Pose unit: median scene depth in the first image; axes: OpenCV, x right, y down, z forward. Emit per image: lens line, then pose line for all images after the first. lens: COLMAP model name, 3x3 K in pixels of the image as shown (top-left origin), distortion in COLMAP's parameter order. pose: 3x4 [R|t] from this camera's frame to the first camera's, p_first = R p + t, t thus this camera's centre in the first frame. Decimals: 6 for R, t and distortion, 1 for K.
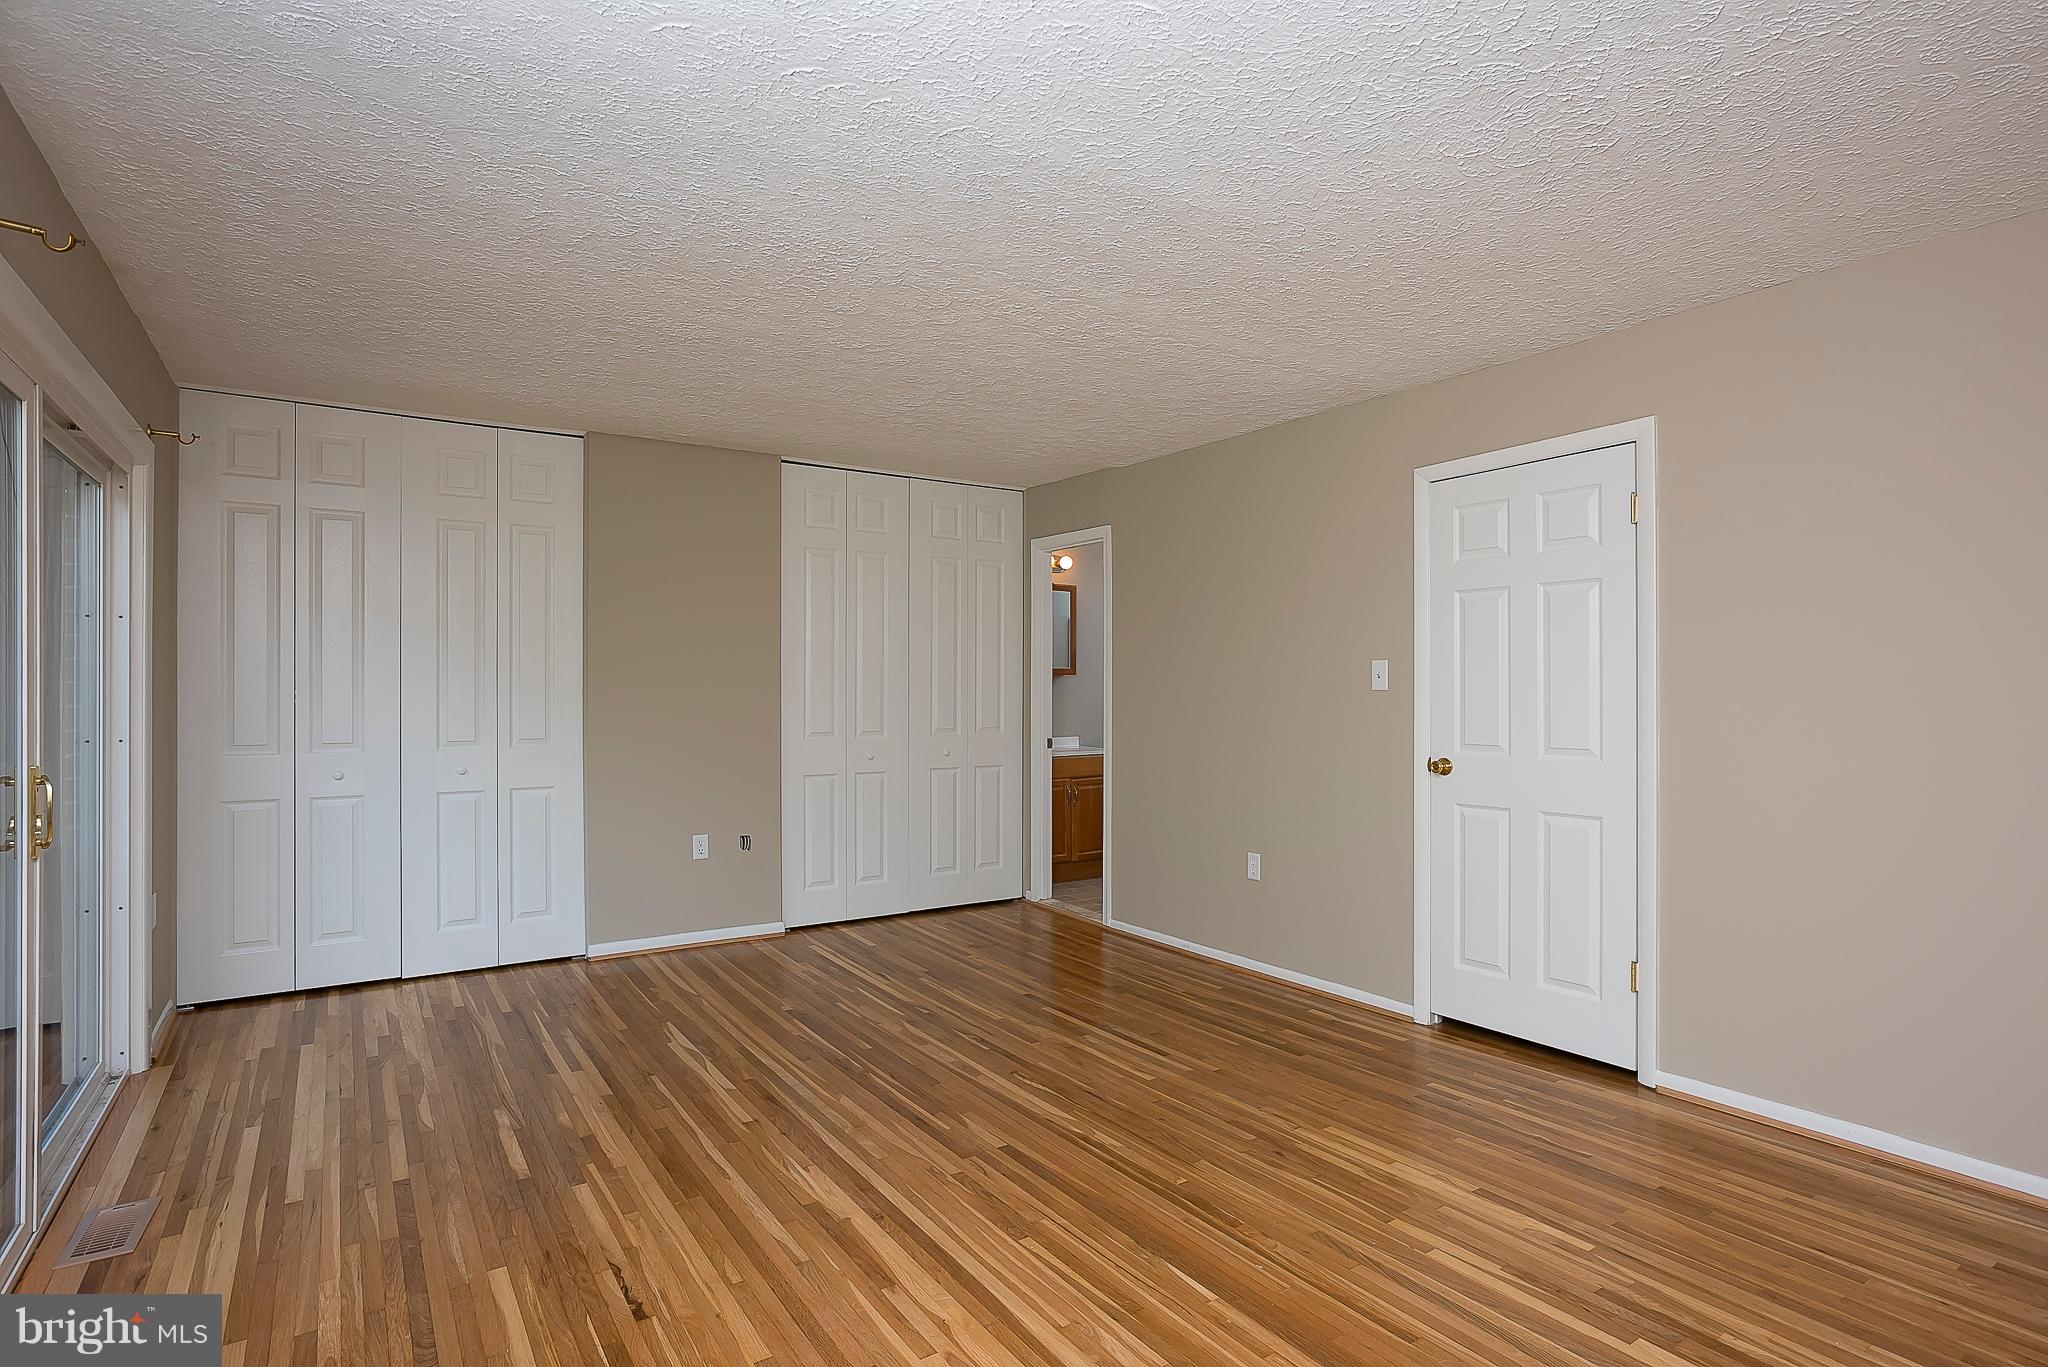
lens RADIAL K [[1043.8, 0, 1063.4], [0, 1043.8, 710.1], [0, 0, 1]] dist [-0.003663, 0.000369]
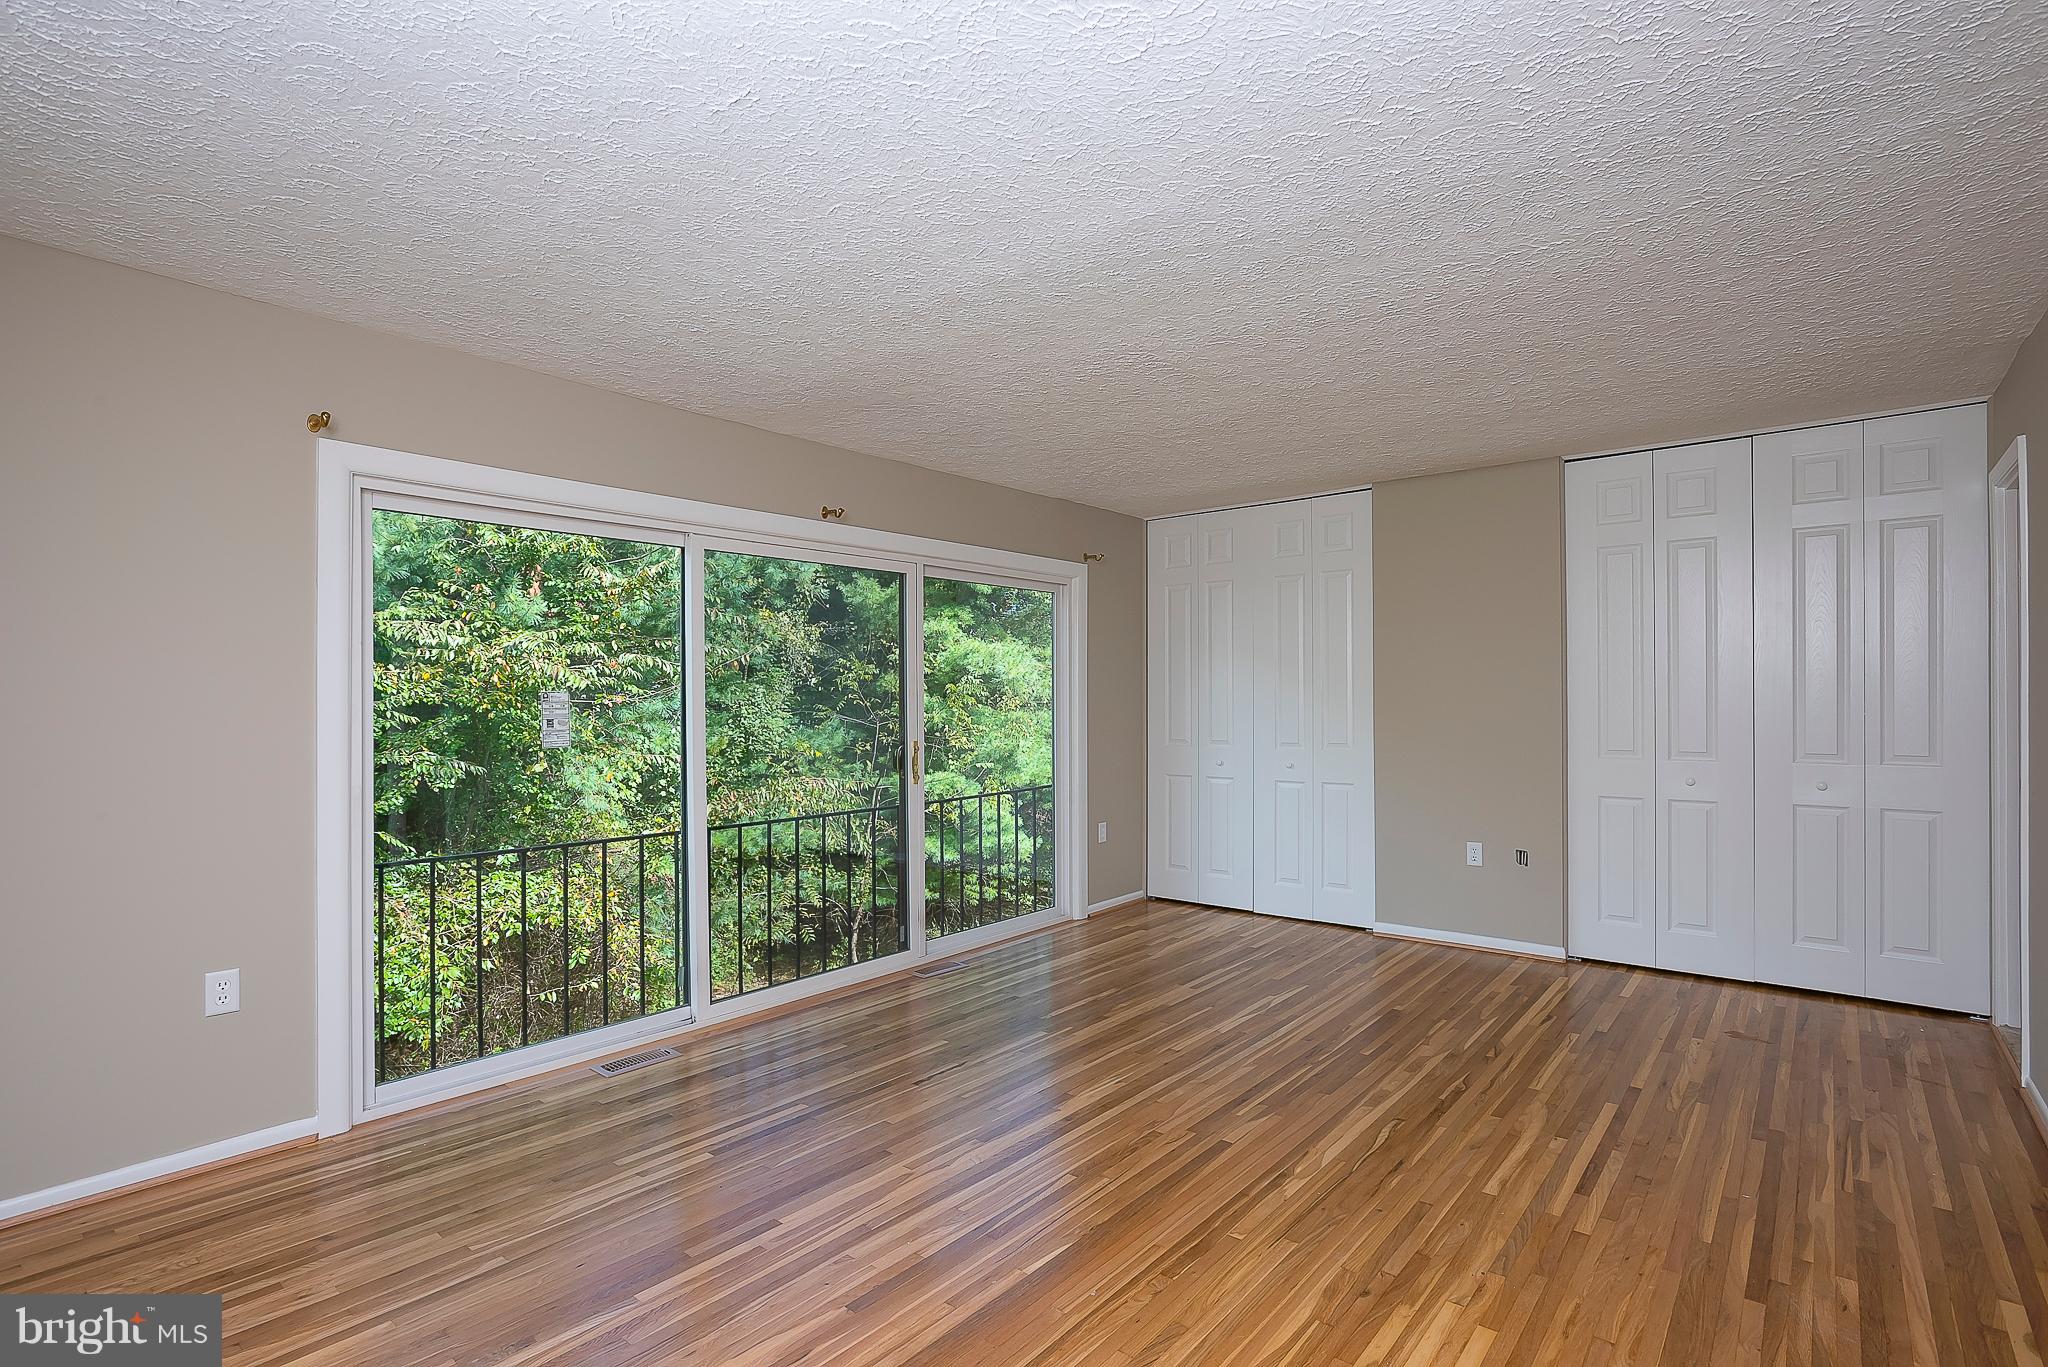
lens RADIAL K [[993.4, 0, 1023.9], [0, 993.4, 694.9], [0, 0, 1]] dist [-0.040468, 0.020728]
pose [[0.229521, -0.021711, -0.973062, 0.671934], [-0.007068, 0.999688, -0.023972, 0.000770], [0.973278, 0.012379, 0.229295, 0.452808]]
